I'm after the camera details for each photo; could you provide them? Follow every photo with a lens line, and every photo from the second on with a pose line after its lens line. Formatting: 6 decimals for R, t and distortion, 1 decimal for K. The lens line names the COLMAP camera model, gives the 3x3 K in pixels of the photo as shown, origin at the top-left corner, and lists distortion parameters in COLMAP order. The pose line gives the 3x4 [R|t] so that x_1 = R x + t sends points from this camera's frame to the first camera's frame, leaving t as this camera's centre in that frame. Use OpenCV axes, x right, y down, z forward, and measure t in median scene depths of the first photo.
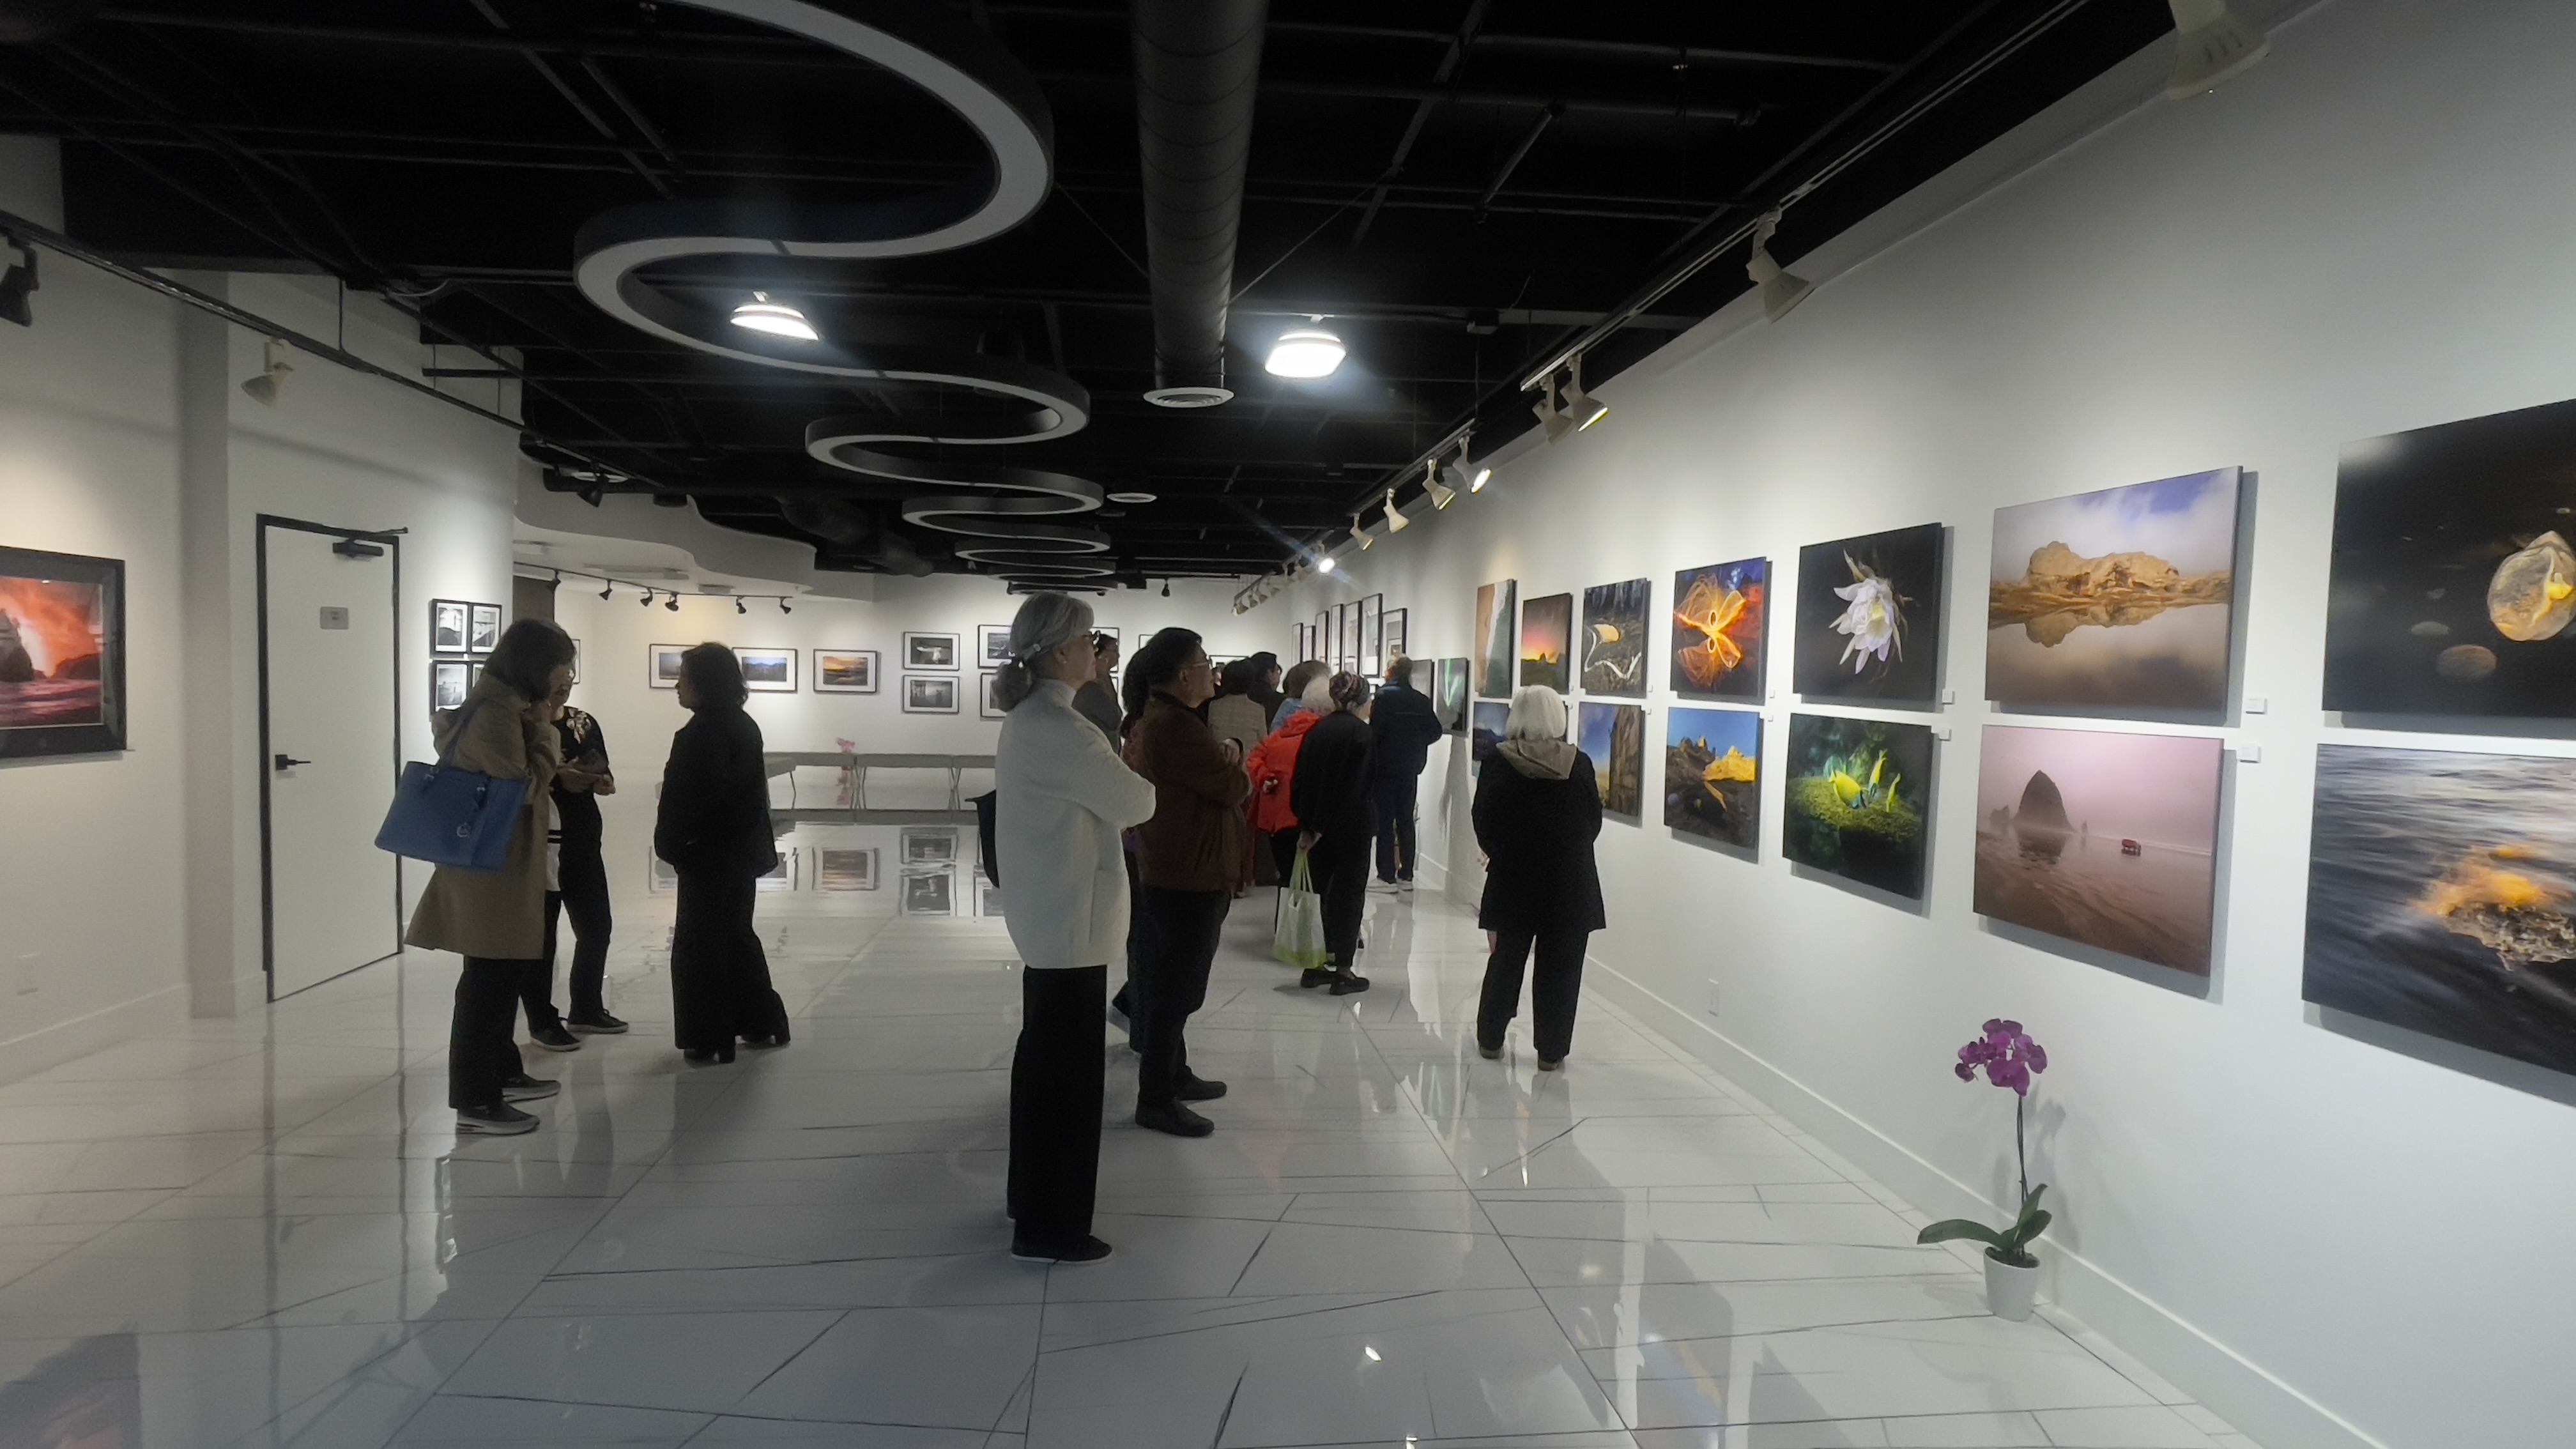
lens RADIAL K [[1265.1, 0, 1273.2], [0, 1265.1, 730.1], [0, 0, 1]] dist [-0.000214, 0.010002]
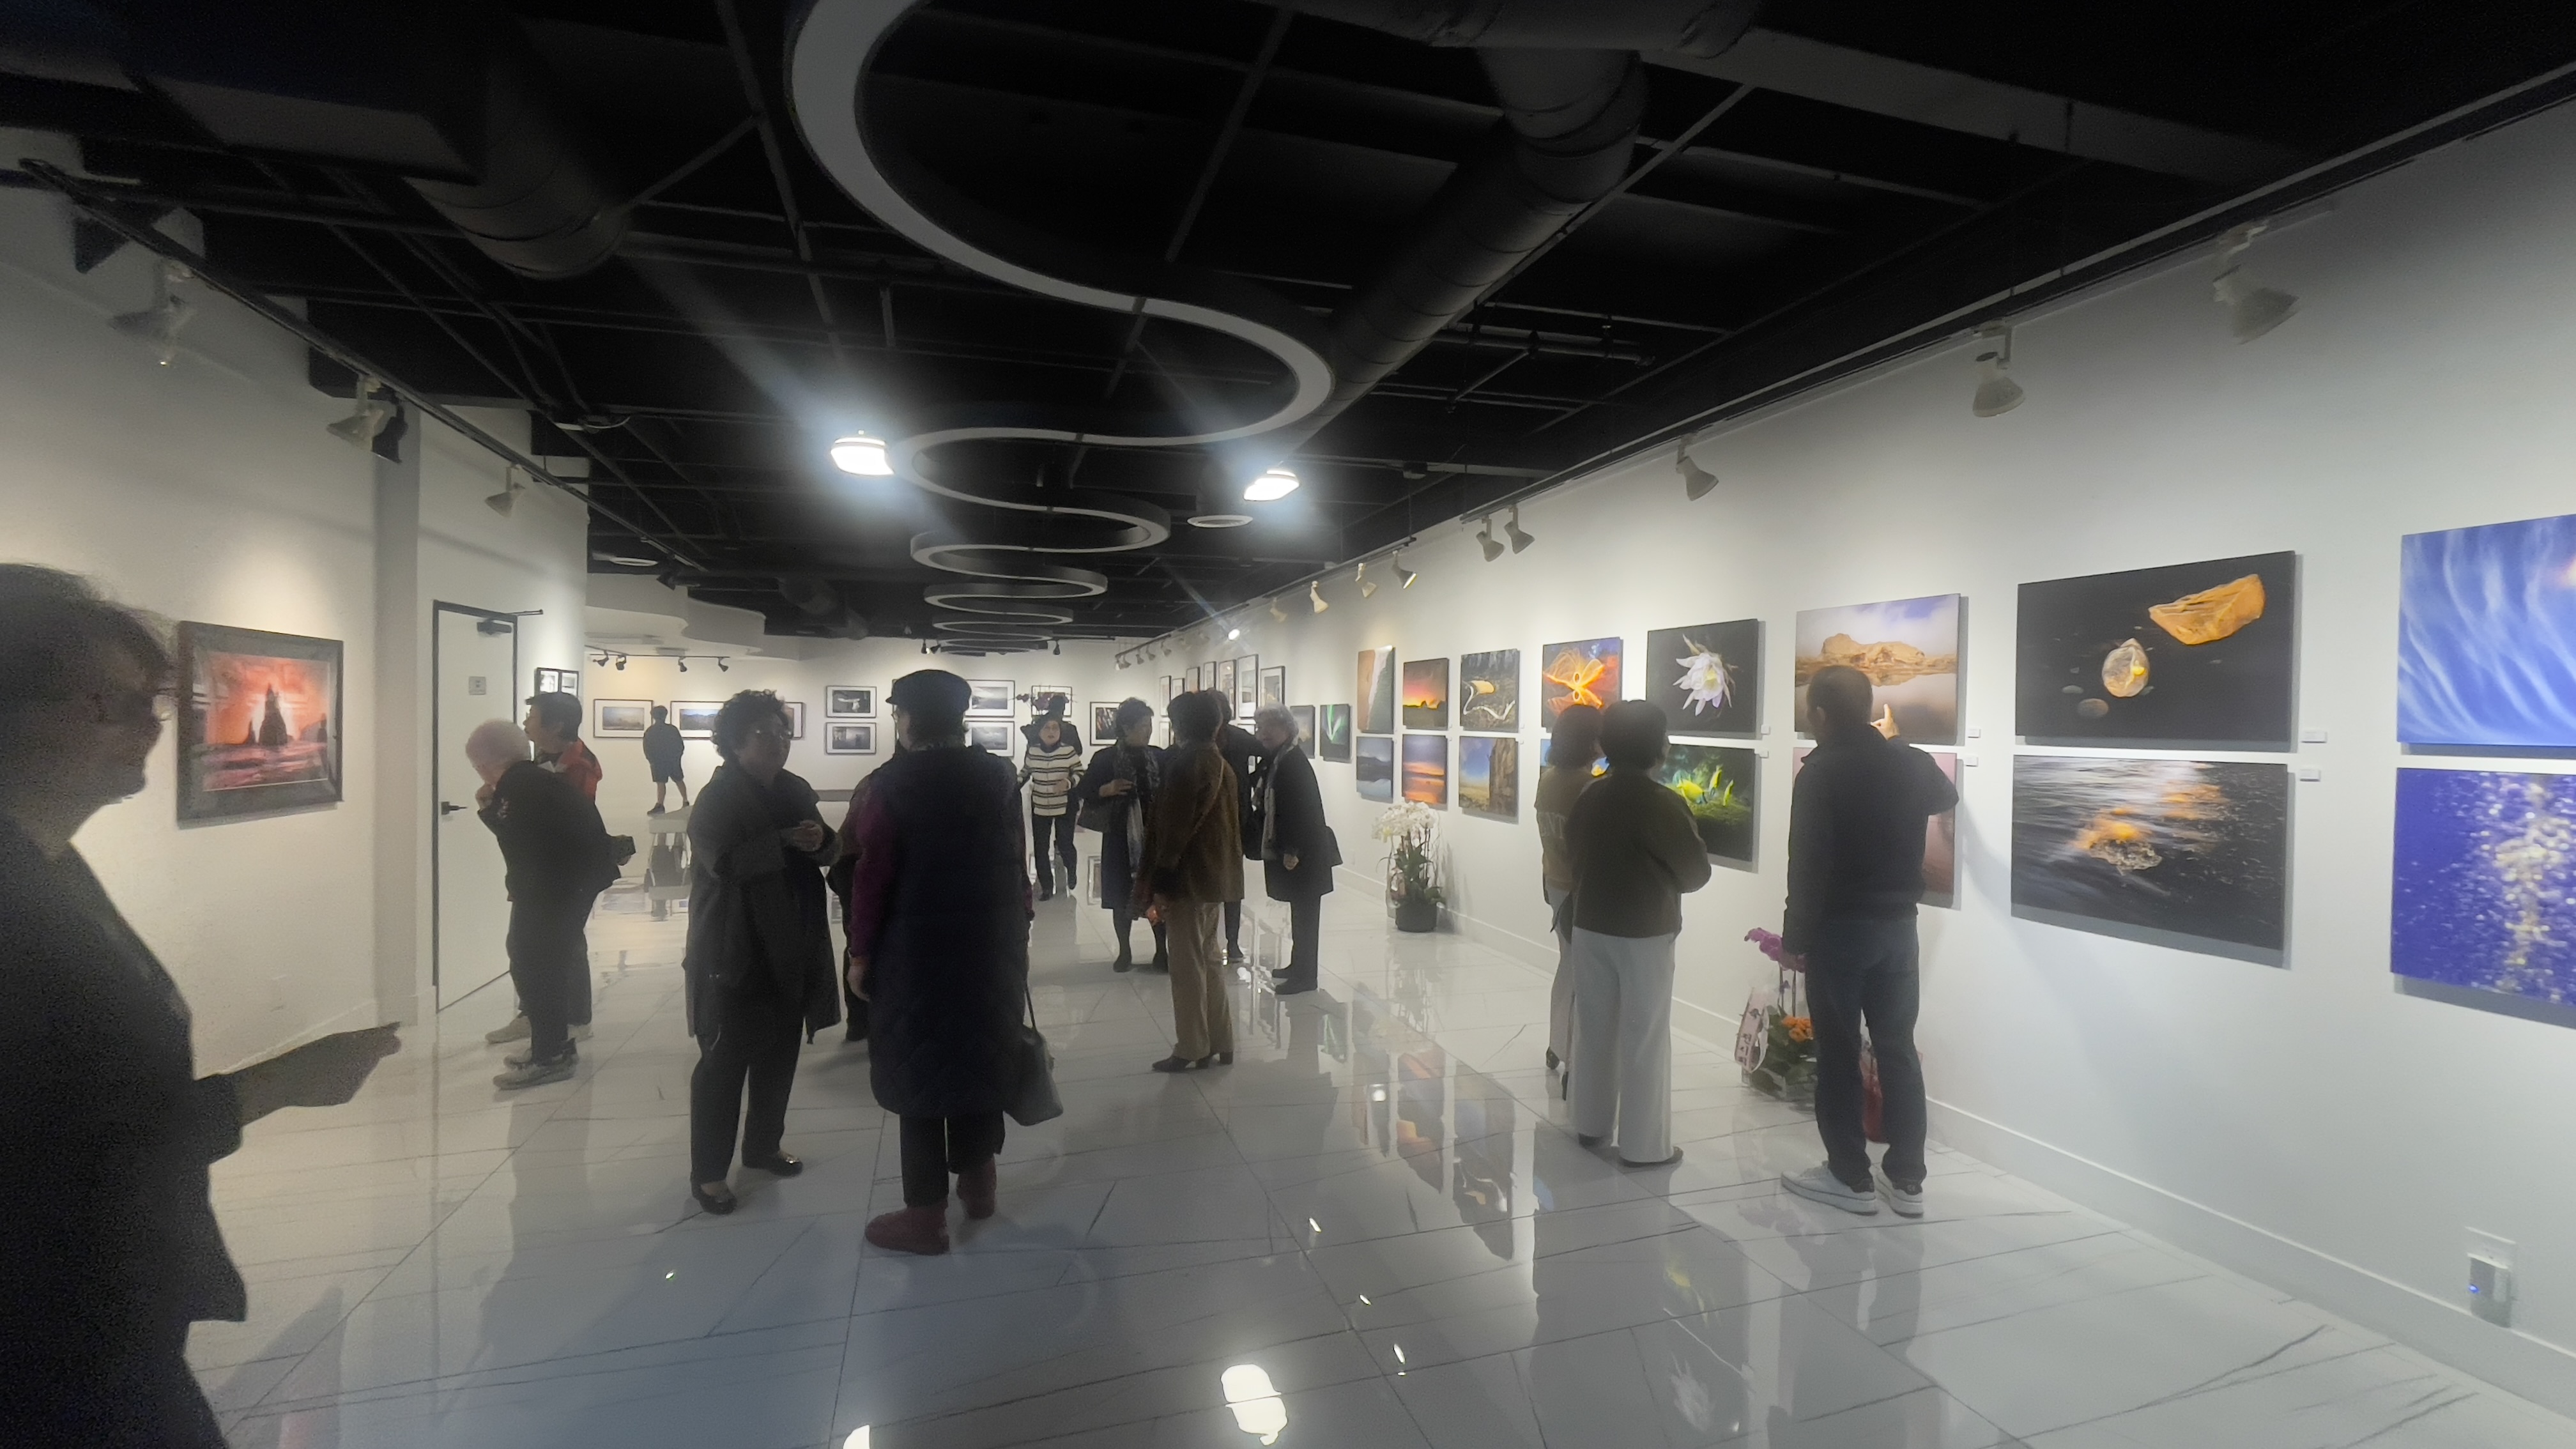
lens RADIAL K [[1033.1, 0, 1277.6], [0, 1033.1, 726.9], [0, 0, 1]] dist [-0.015200, -0.001335]
pose [[0.982322, -0.017154, 0.186411, -0.206975], [0.023059, 0.999297, -0.029556, -0.004316], [-0.185773, 0.033332, 0.982027, -0.094195]]
